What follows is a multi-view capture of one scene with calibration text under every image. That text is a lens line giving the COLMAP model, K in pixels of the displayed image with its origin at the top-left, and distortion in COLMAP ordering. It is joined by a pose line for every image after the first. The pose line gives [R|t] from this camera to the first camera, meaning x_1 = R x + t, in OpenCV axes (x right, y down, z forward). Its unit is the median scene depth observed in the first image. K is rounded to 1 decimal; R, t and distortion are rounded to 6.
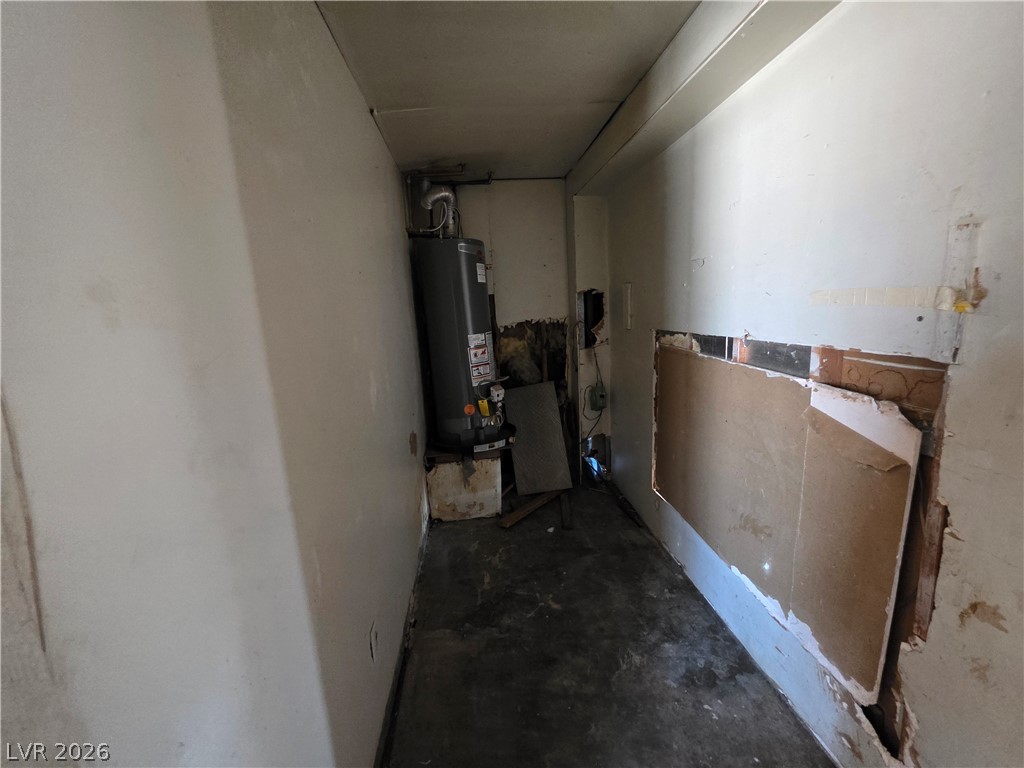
lens RADIAL K [[410.7, 0, 508.3], [0, 410.7, 380.9], [0, 0, 1]] dist [0.001607, 0.000442]
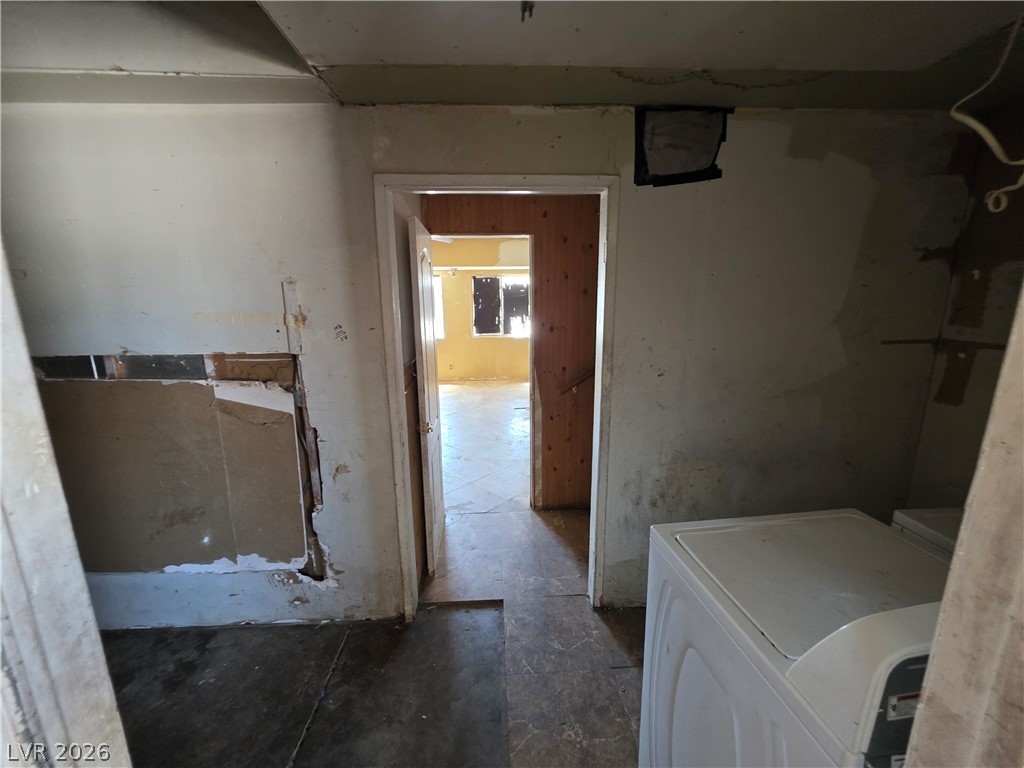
lens RADIAL K [[410.7, 0, 512.3], [0, 410.7, 382.9], [0, 0, 1]] dist [0.001607, 0.000442]
pose [[0.062110, -0.154836, 0.985986, -0.513188], [0.181349, 0.973200, 0.141405, -0.001604], [-0.981456, 0.170025, 0.088525, -0.072955]]
